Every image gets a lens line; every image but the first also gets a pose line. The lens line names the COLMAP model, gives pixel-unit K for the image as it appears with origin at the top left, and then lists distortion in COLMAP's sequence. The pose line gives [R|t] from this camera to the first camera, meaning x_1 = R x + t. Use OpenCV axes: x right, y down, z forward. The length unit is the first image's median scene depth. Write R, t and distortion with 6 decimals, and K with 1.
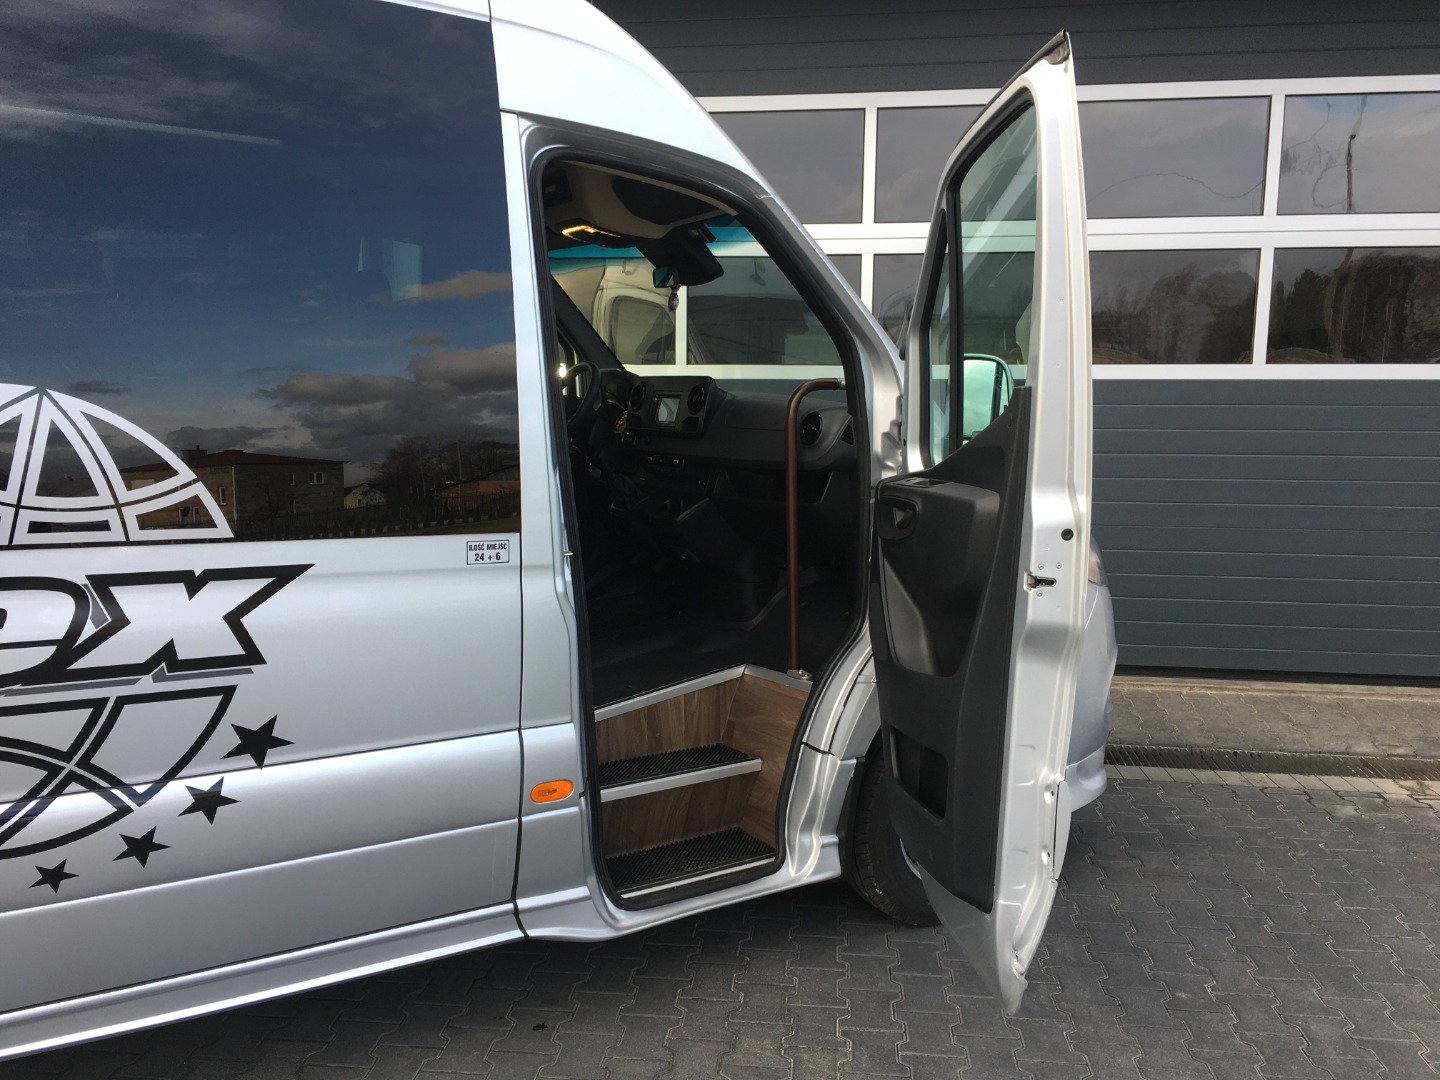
lens RADIAL K [[1217.3, 0, 714.8], [0, 1217.3, 529.9], [0, 0, 1]] dist [0.028145, -0.008297]
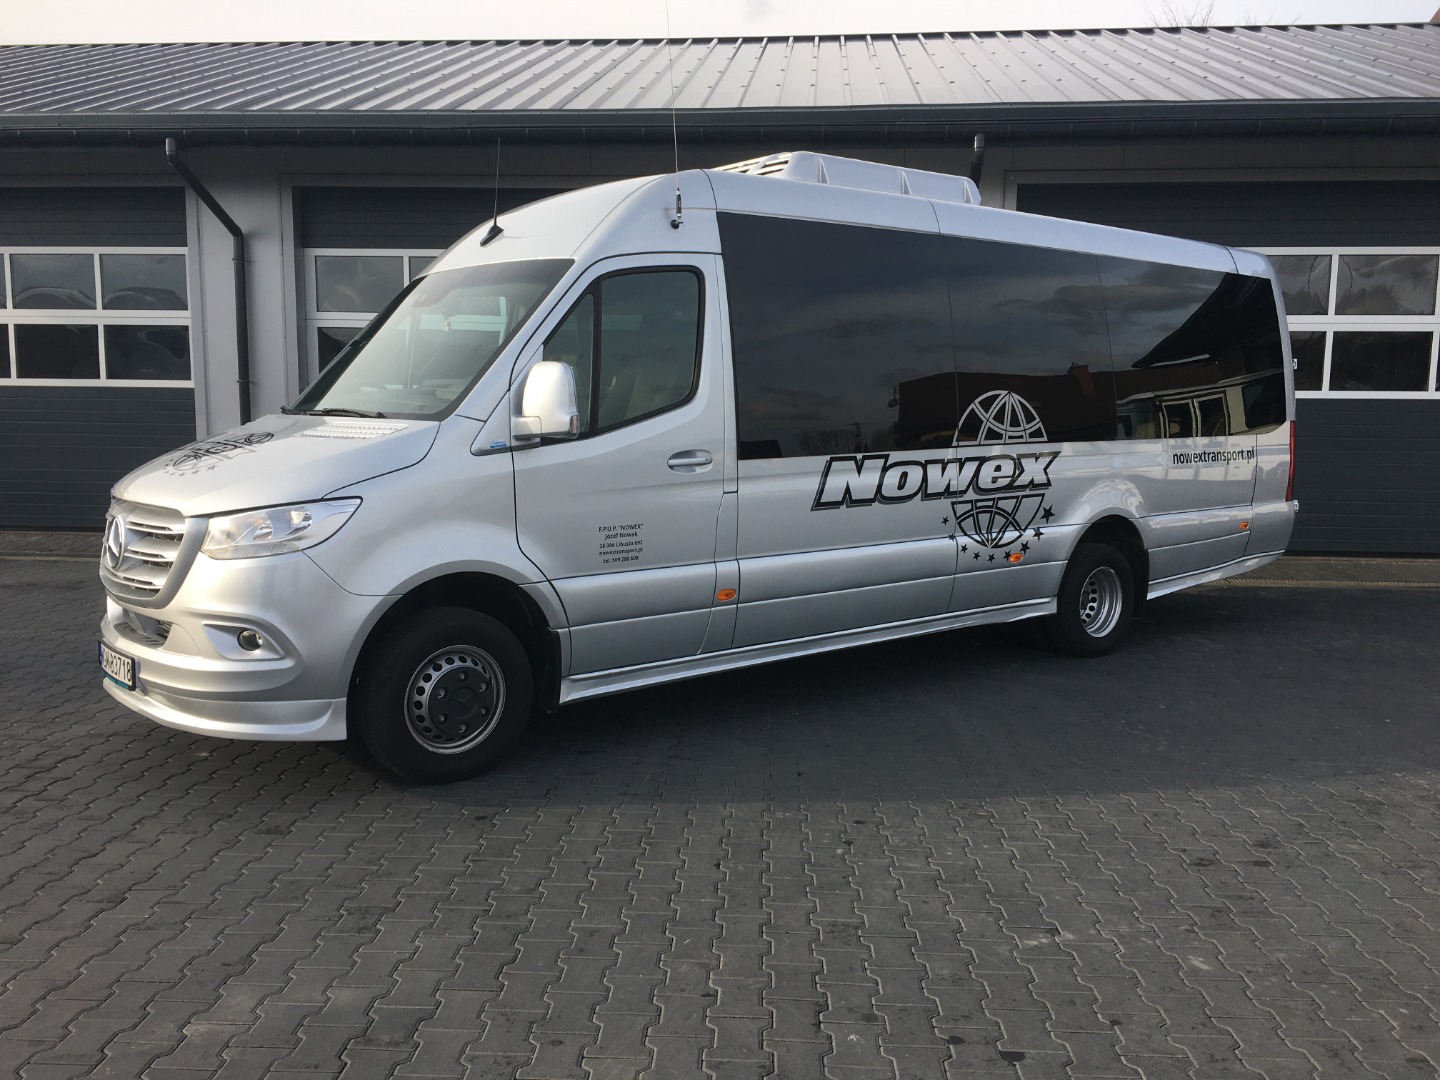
lens RADIAL K [[1217.3, 0, 714.8], [0, 1217.3, 529.9], [0, 0, 1]] dist [0.028145, -0.008297]
pose [[0.993330, -0.023534, 0.112875, -1.536890], [0.018501, 0.998796, 0.045432, 0.071194], [-0.113809, -0.043041, 0.992570, -1.806698]]
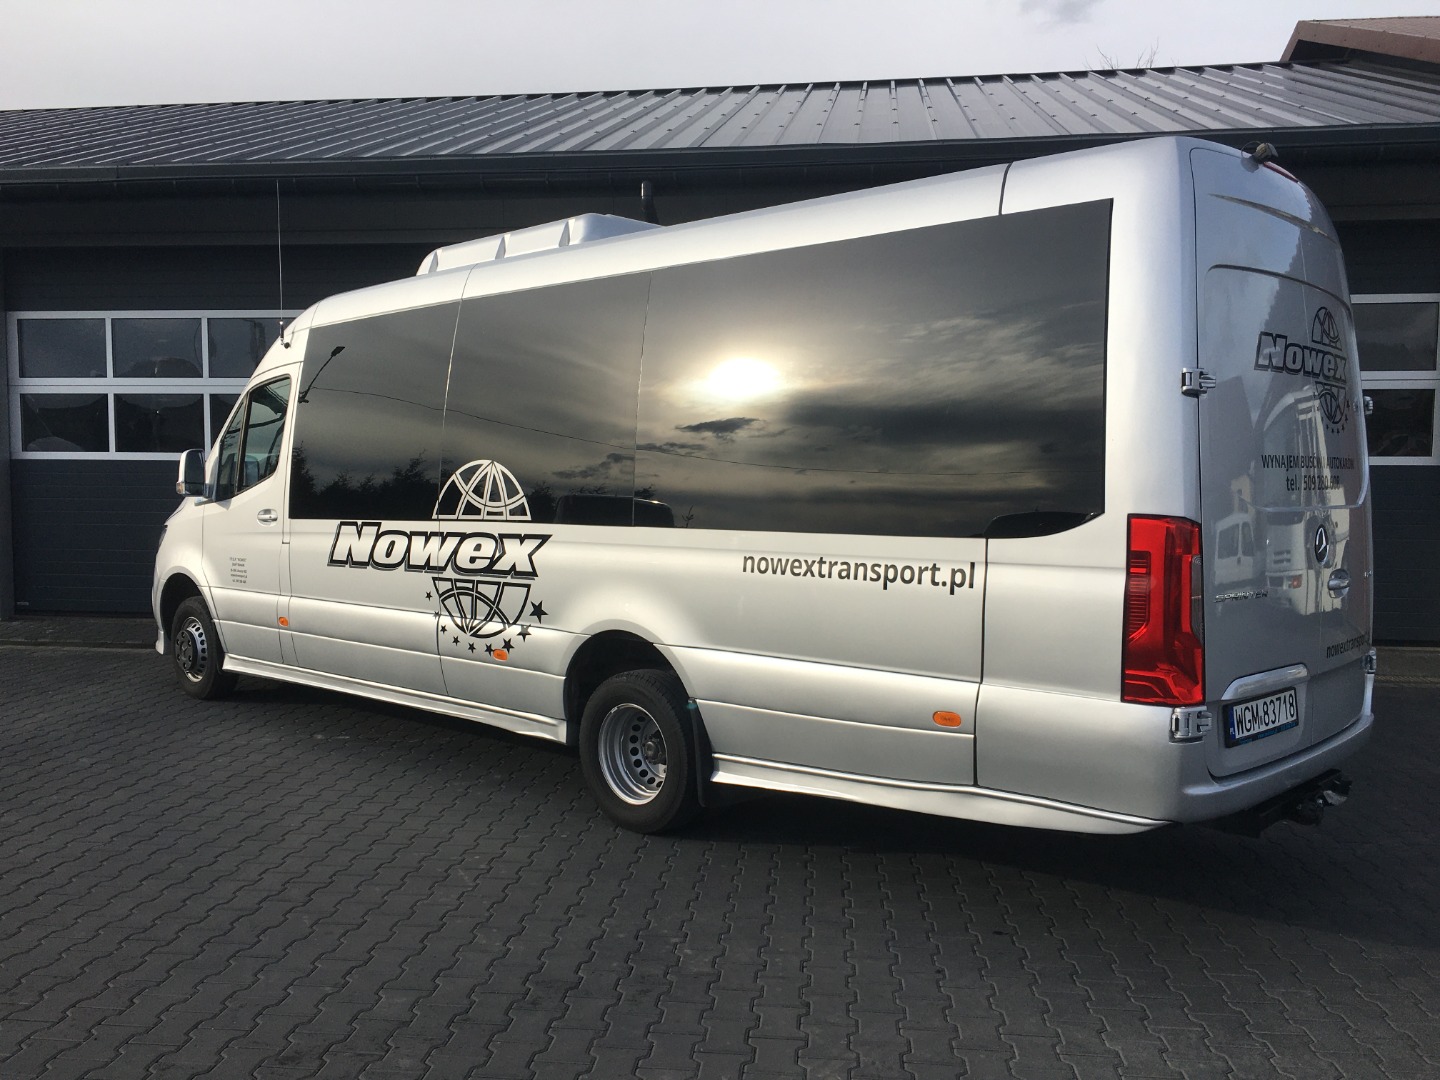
lens RADIAL K [[1217.3, 0, 714.8], [0, 1217.3, 529.9], [0, 0, 1]] dist [0.028145, -0.008297]
pose [[0.264427, 0.020890, -0.964179, 2.001008], [-0.065121, 0.997870, 0.003760, -0.008374], [0.962205, 0.061794, 0.265224, 0.743182]]
